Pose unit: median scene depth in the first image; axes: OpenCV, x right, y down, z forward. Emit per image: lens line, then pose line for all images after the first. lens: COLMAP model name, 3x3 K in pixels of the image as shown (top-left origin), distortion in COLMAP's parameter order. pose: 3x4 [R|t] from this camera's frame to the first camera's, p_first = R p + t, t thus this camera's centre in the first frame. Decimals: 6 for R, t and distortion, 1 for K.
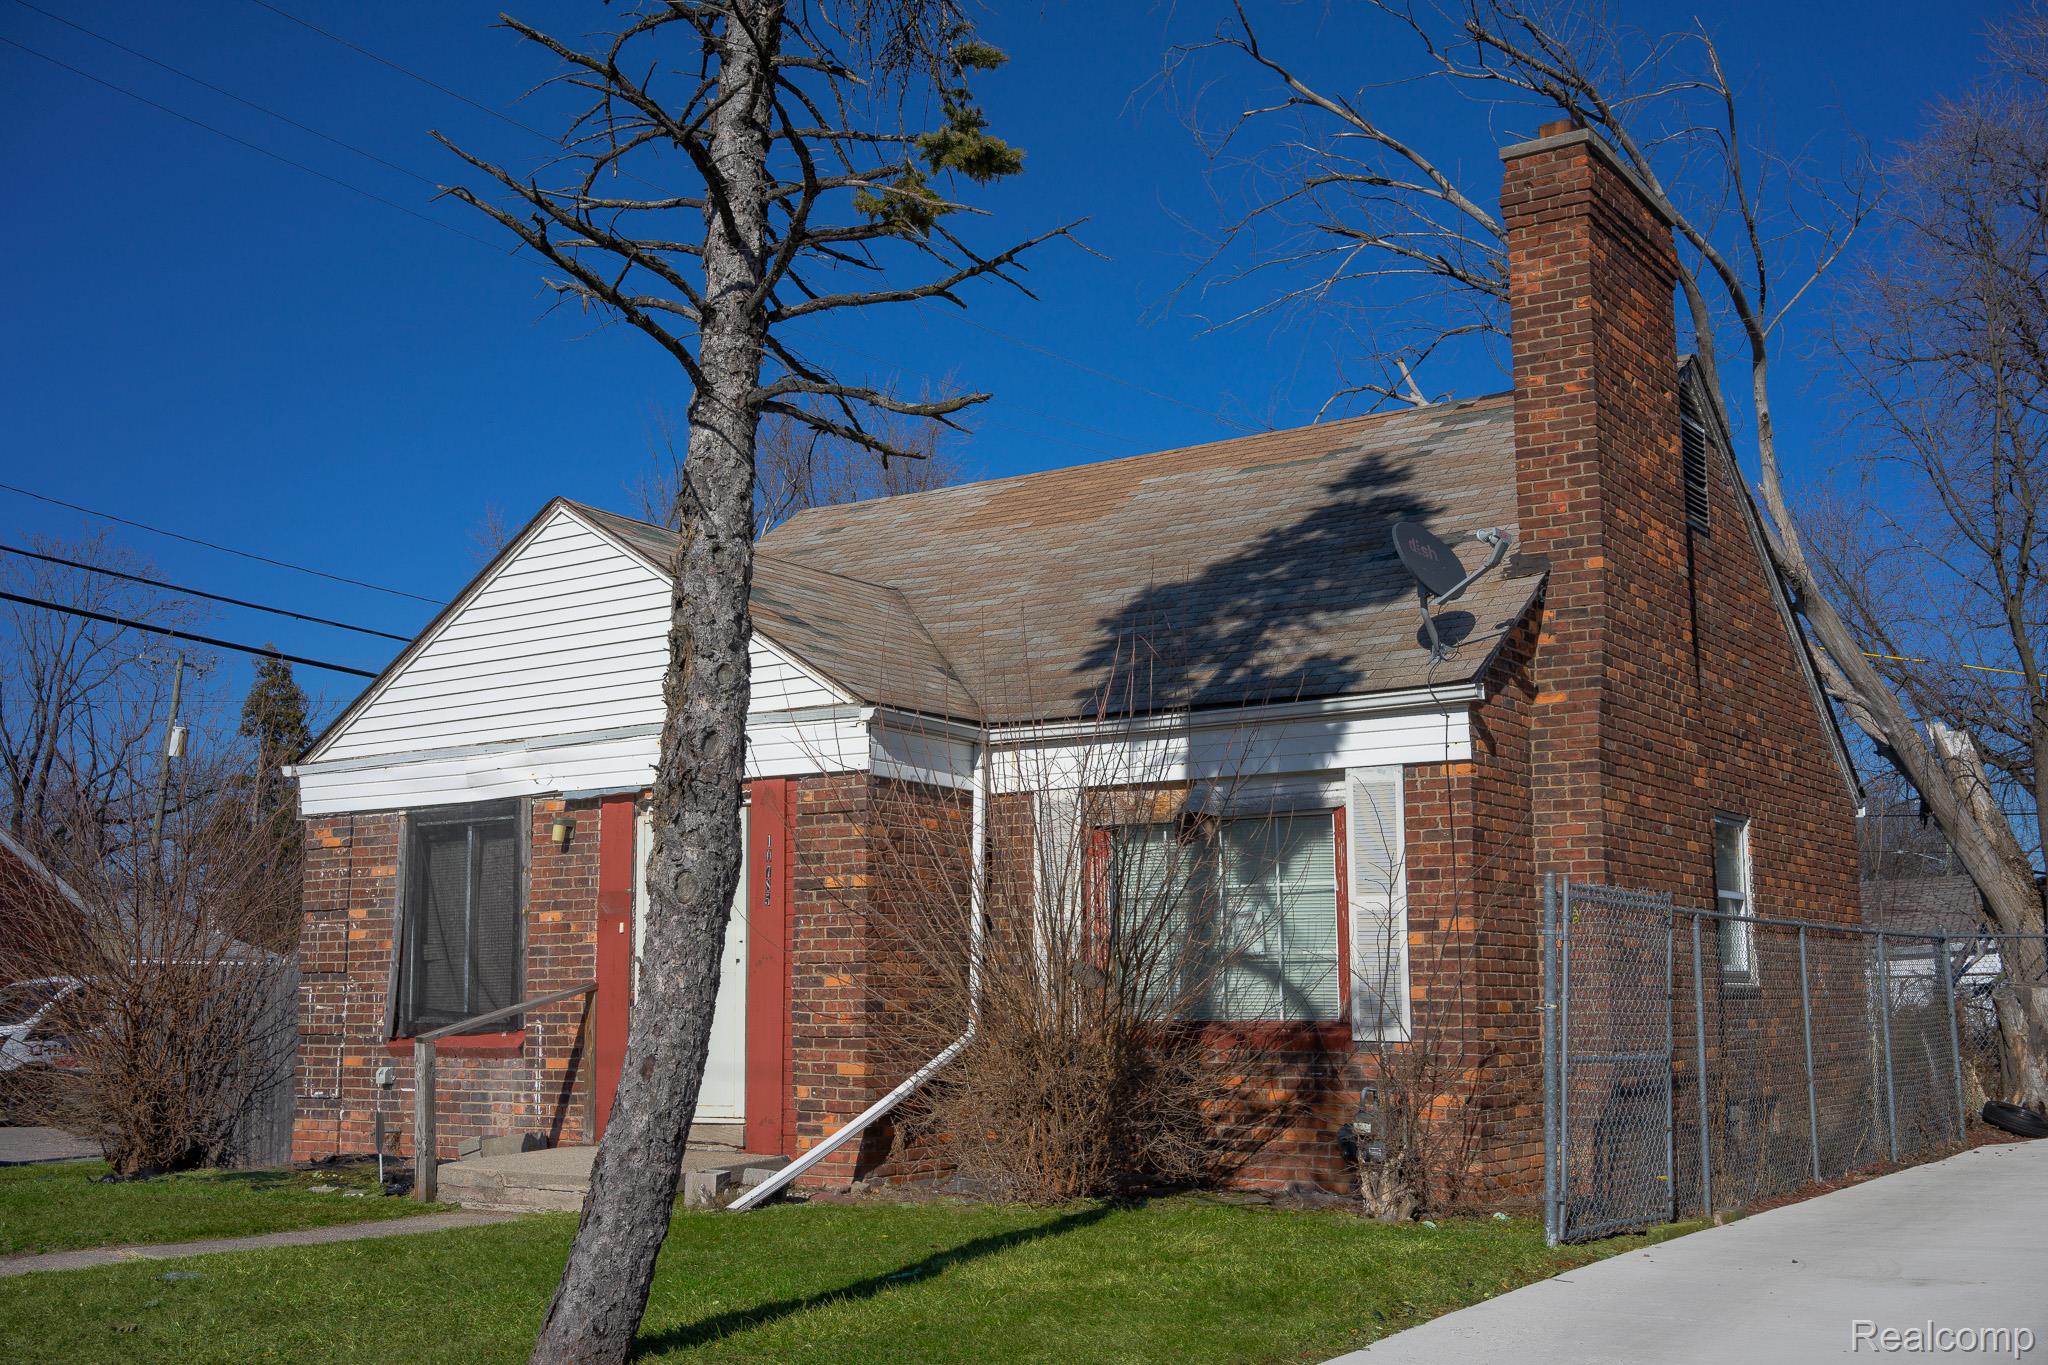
lens RADIAL K [[2194.3, 0, 959.4], [0, 2194.3, 694.8], [0, 0, 1]] dist [0.012267, 0.000000]
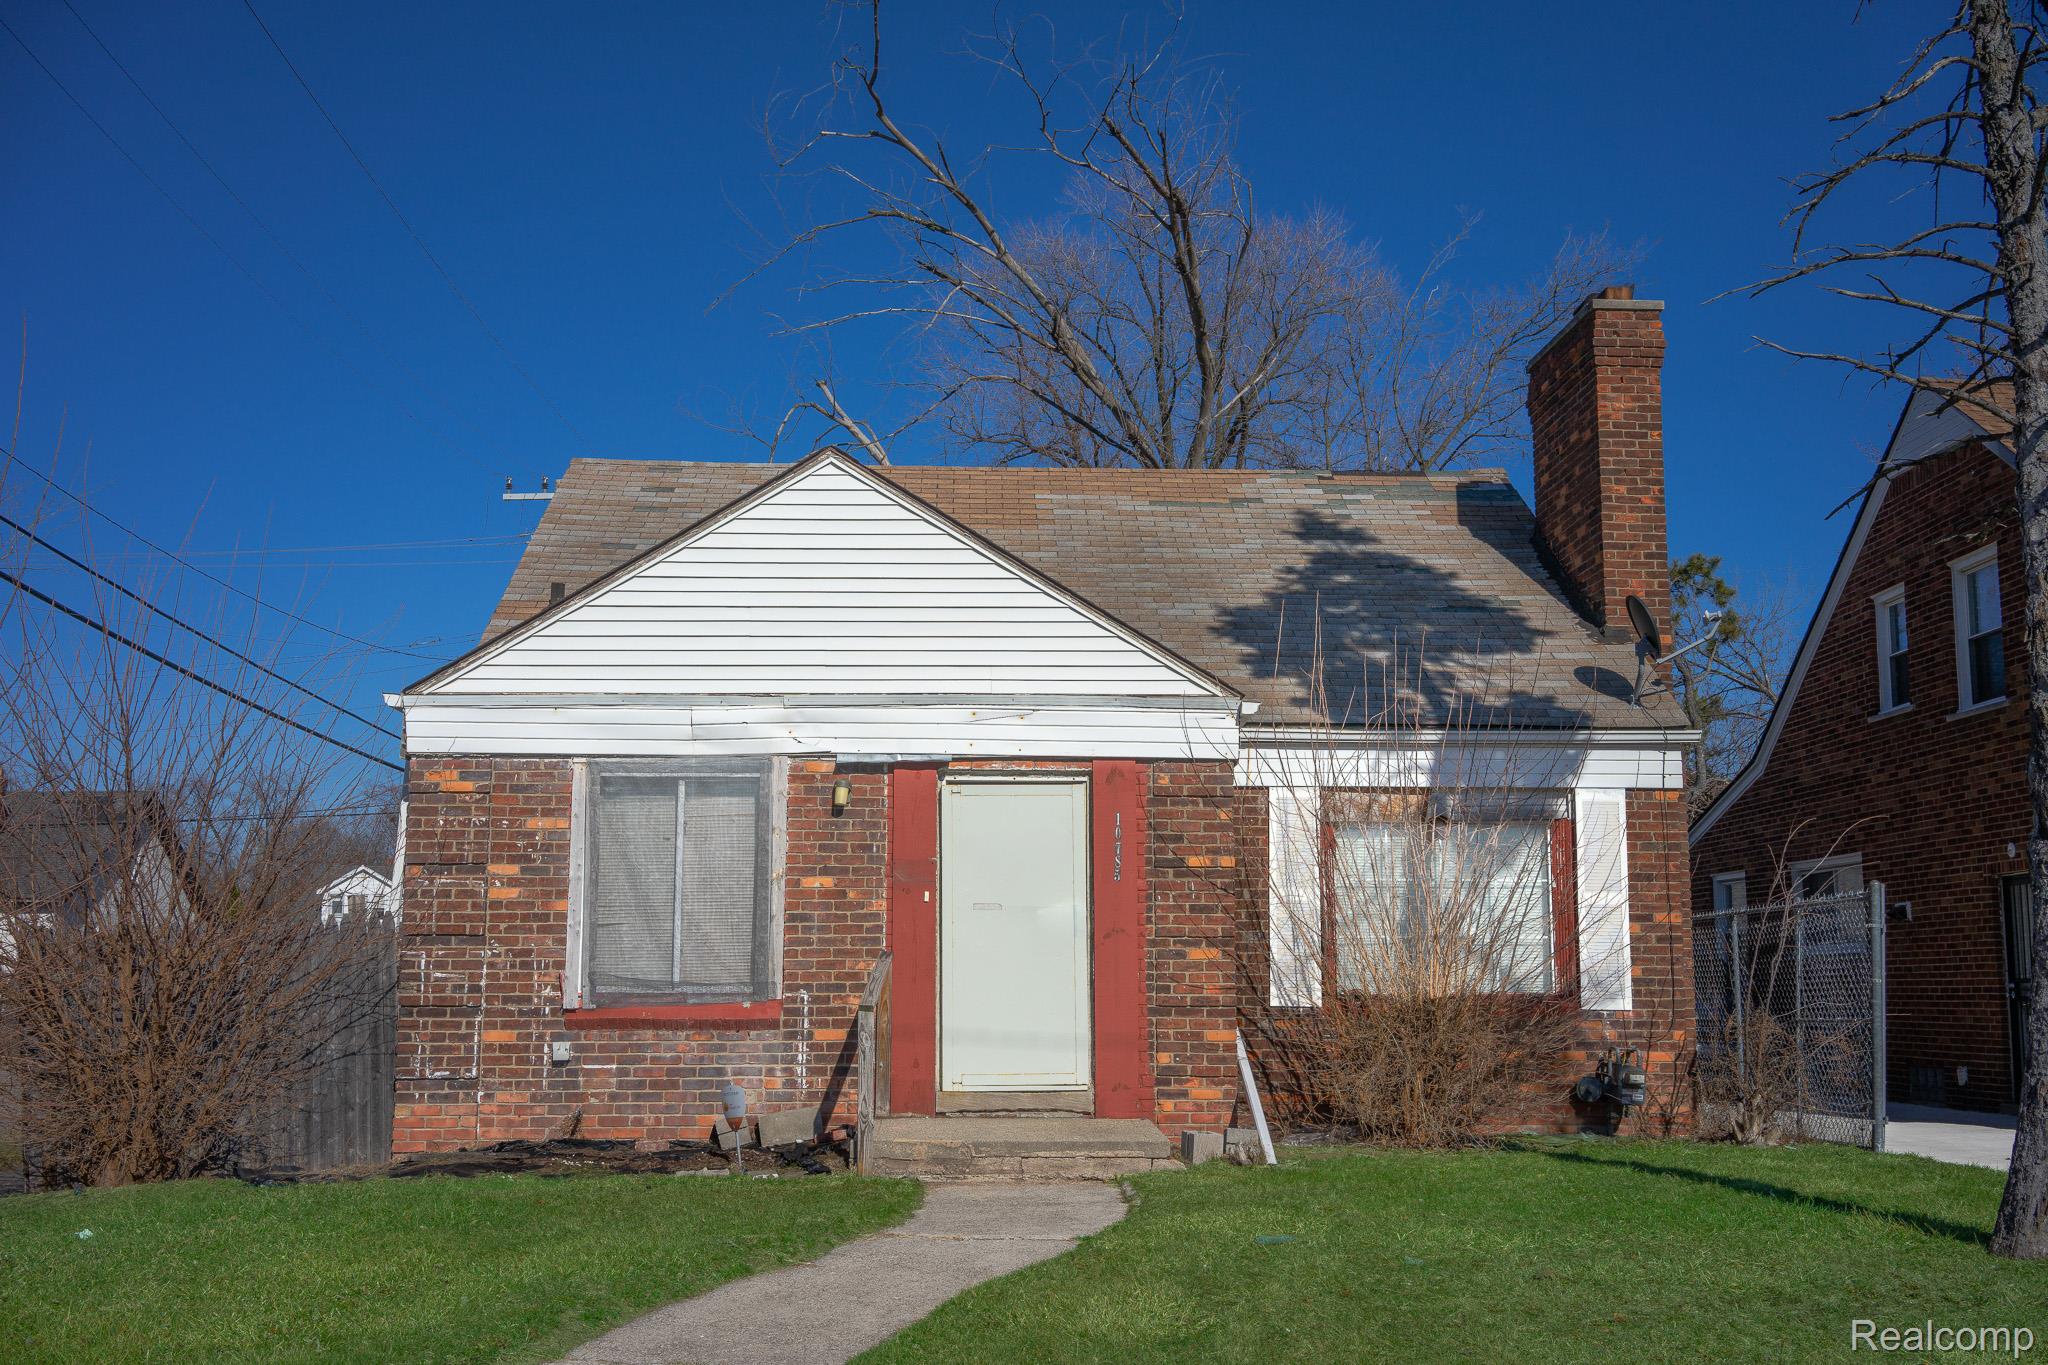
lens RADIAL K [[2194.3, 0, 1012.3], [0, 2194.3, 686.1], [0, 0, 1]] dist [0.012267, 0.000000]
pose [[0.787477, 0.091729, 0.609479, -0.772354], [-0.090977, 0.995331, -0.032253, 0.042203], [-0.609592, -0.030050, 0.792146, 0.207125]]
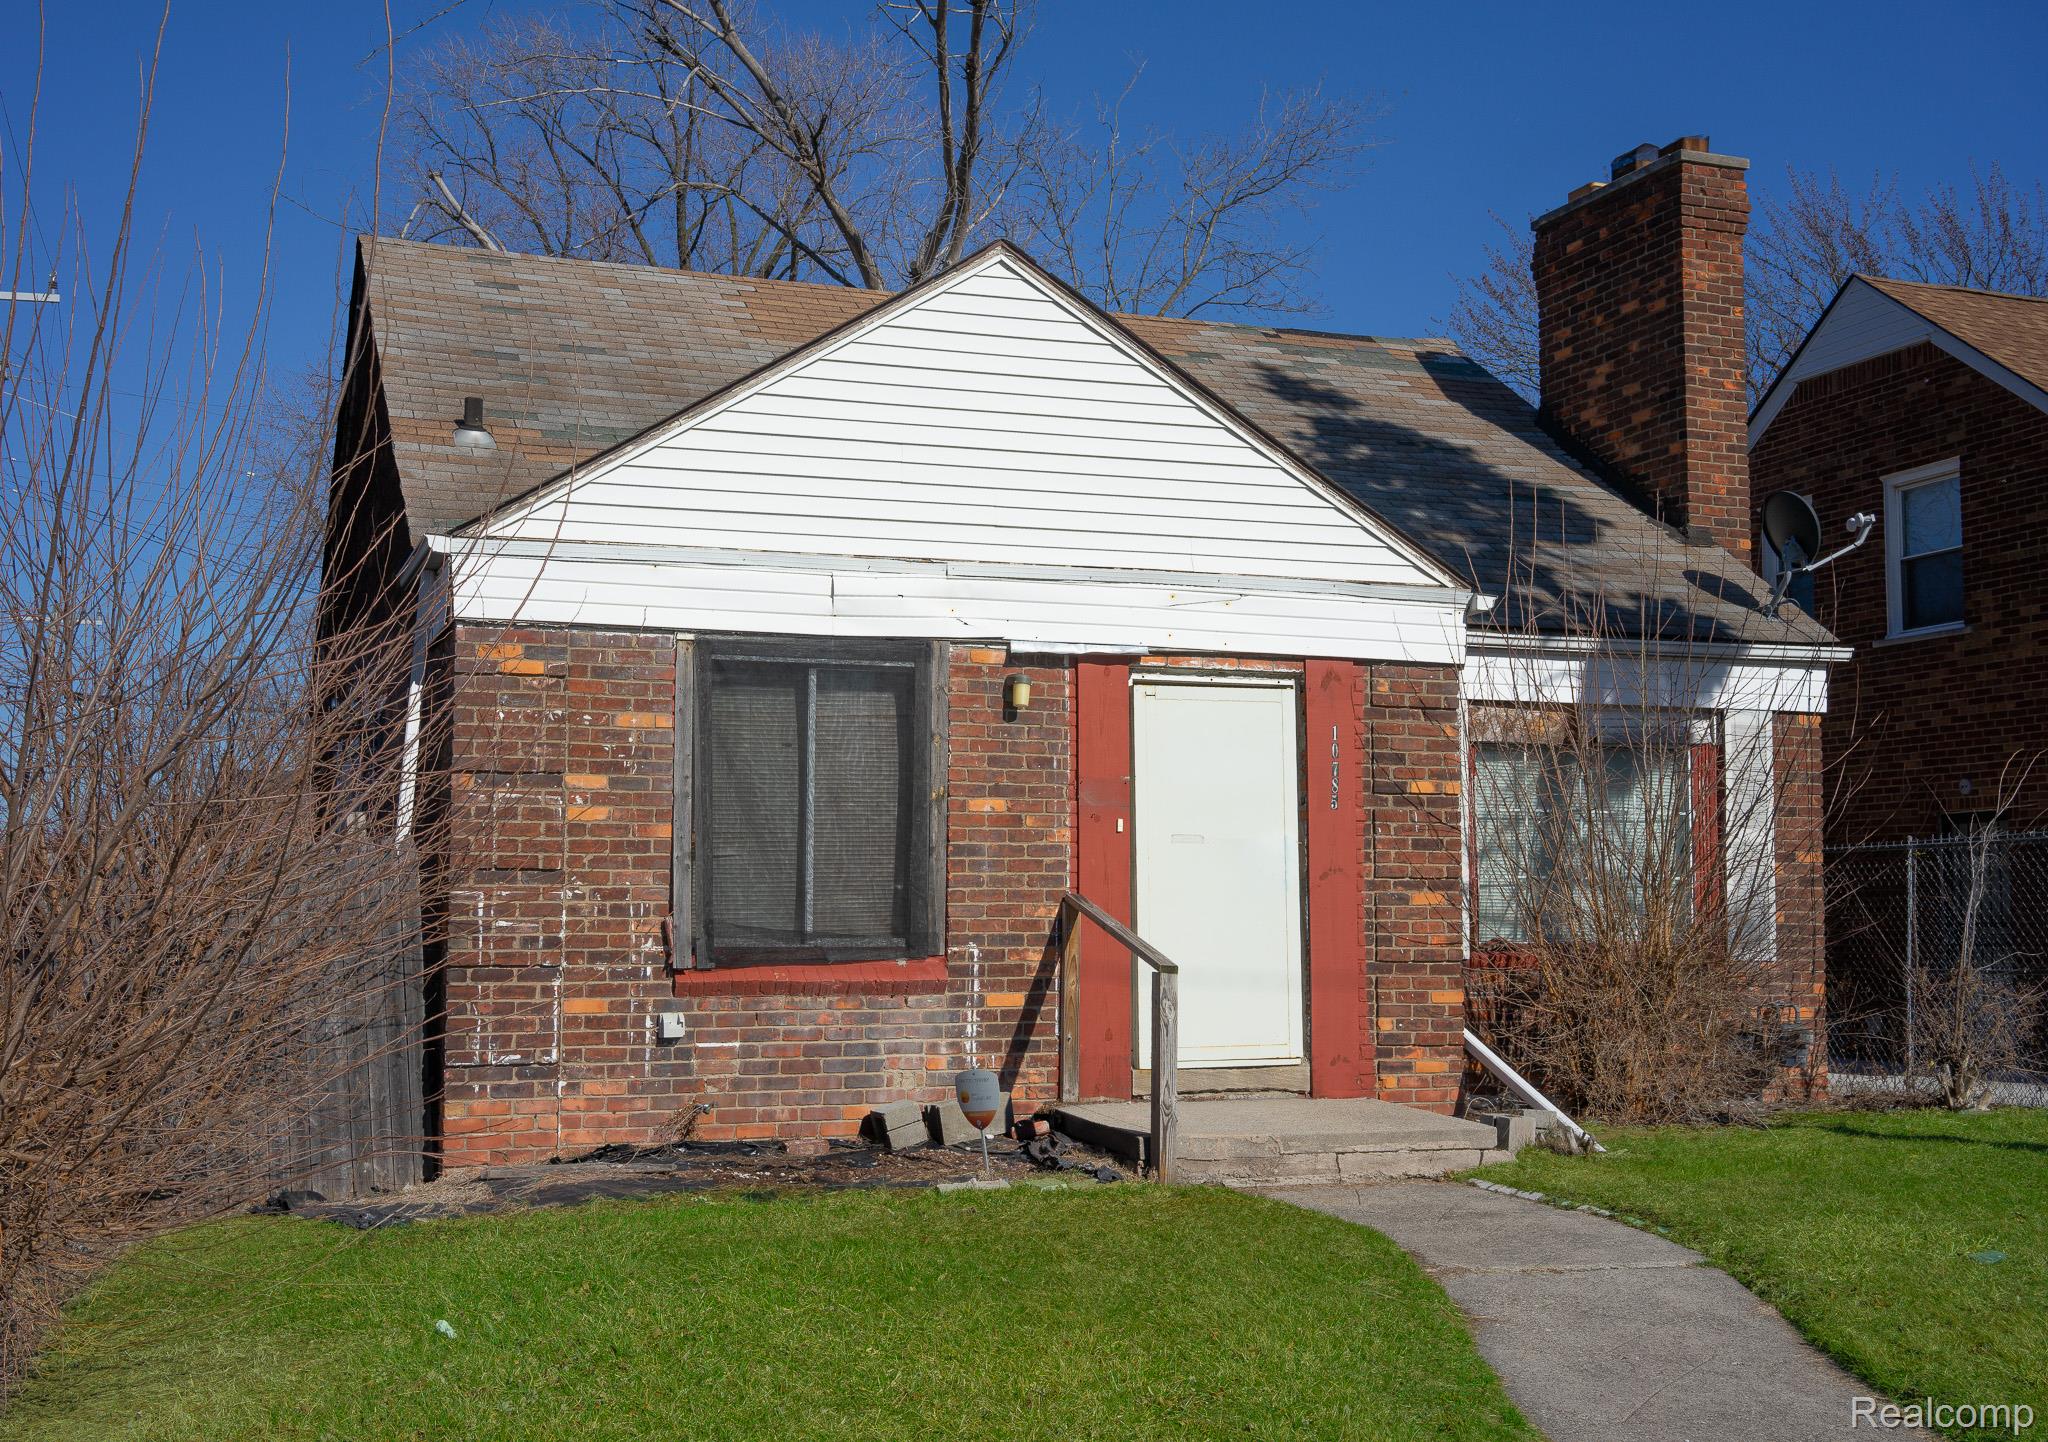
lens RADIAL K [[2424.3, 0, 986.3], [0, 2424.3, 740.1], [0, 0, 1]] dist [0.012356, 0.000000]
pose [[0.560771, 0.068216, 0.825156, -0.940346], [-0.119475, 0.992837, -0.000884, 0.086699], [-0.819305, -0.098090, 0.564904, 0.583912]]
